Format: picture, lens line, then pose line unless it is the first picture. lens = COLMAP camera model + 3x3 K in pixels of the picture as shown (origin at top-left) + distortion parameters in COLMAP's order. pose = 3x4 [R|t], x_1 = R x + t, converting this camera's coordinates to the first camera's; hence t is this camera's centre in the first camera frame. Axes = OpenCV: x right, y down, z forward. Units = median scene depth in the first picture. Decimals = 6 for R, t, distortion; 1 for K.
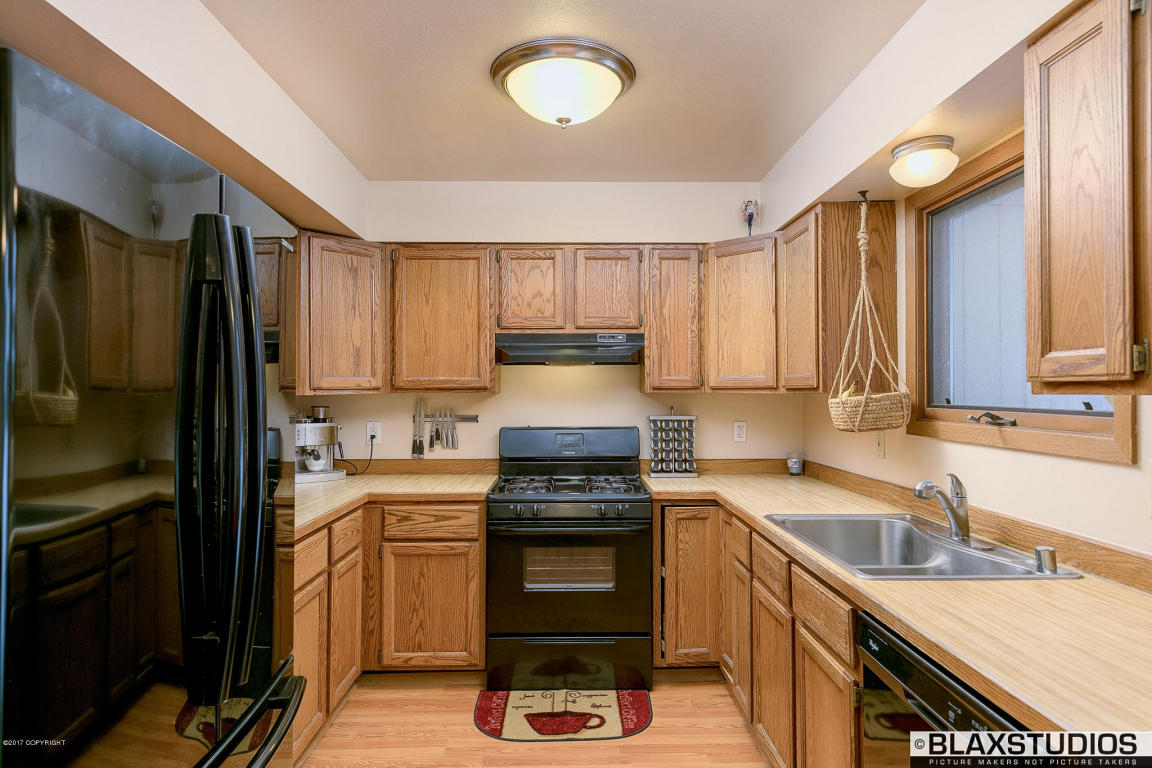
lens RADIAL K [[646.6, 0, 570.8], [0, 646.6, 382.7], [0, 0, 1]] dist [0.000181, 0.000534]
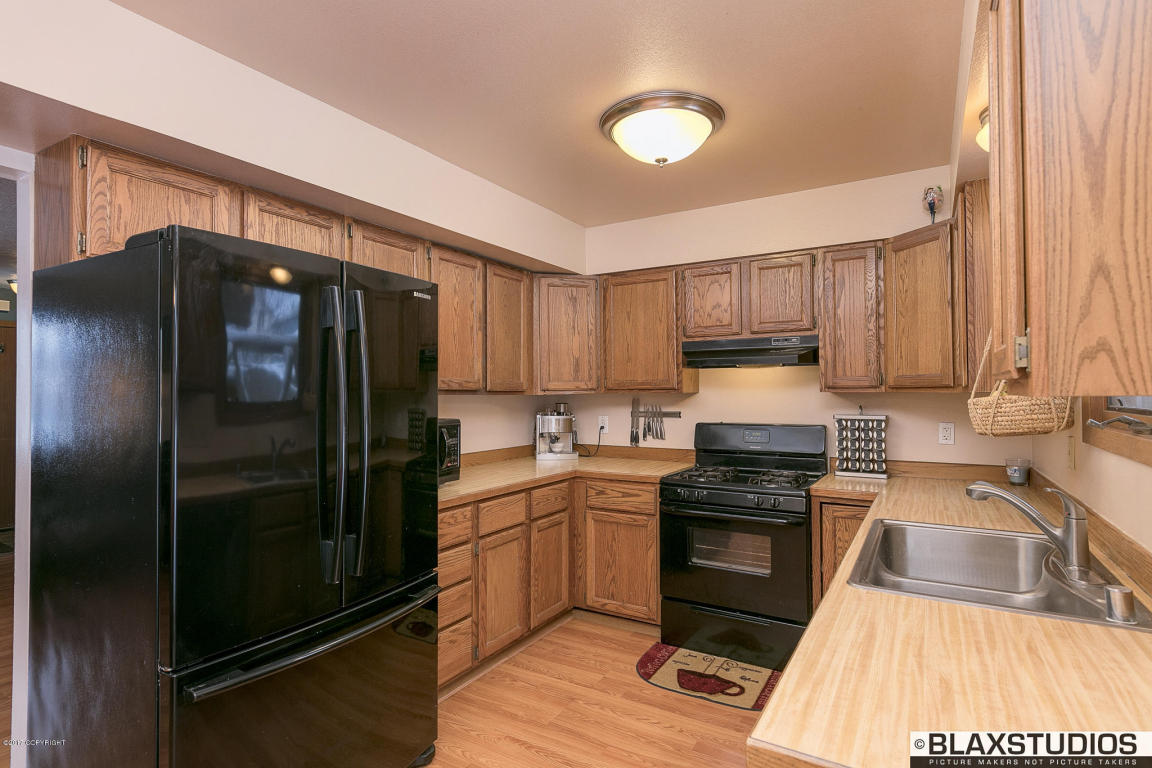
lens RADIAL K [[562.6, 0, 576.0], [0, 562.6, 384.0], [0, 0, 1]] dist [0.002873, 0.000377]
pose [[0.854795, -0.010593, -0.518857, 0.273221], [0.011012, 0.999937, -0.002272, -0.000002], [0.518849, -0.003771, 0.854858, 0.034234]]
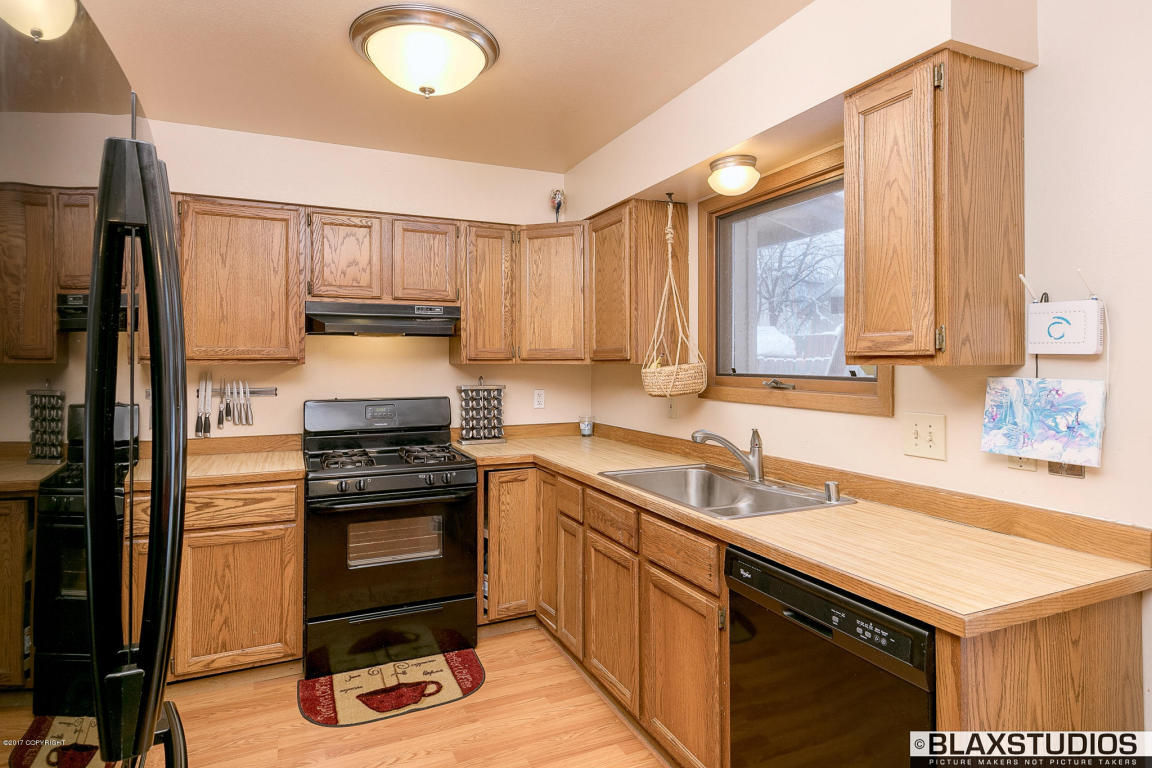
lens RADIAL K [[609.1, 0, 555.5], [0, 609.1, 357.4], [0, 0, 1]] dist [0.001918, -0.000087]
pose [[0.923307, 0.002817, 0.384053, -0.134007], [-0.005053, 0.999976, 0.004813, -0.000260], [-0.384030, -0.006384, 0.923299, 0.040562]]
